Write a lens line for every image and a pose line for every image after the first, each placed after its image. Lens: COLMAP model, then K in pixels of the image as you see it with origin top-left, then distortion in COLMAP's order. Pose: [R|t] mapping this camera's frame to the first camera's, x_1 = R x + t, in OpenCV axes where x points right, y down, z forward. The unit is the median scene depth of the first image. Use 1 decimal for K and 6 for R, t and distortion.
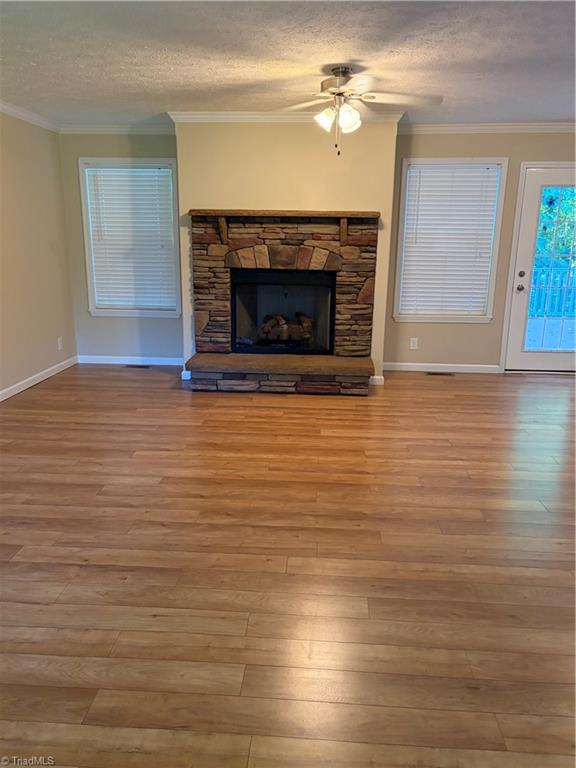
lens RADIAL K [[574.7, 0, 287.7], [0, 574.7, 384.2], [0, 0, 1]] dist [0.029742, -0.036040]
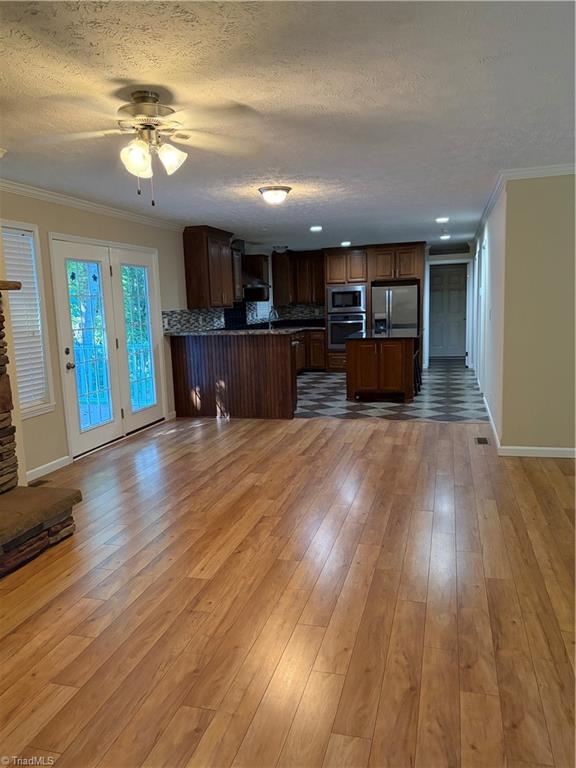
lens RADIAL K [[574.7, 0, 286.2], [0, 574.7, 387.0], [0, 0, 1]] dist [0.029742, -0.036040]
pose [[0.213334, -0.161986, 0.963457, -0.578570], [0.278764, 0.955255, 0.098882, -0.186249], [-0.936365, 0.247482, 0.248944, 0.661798]]
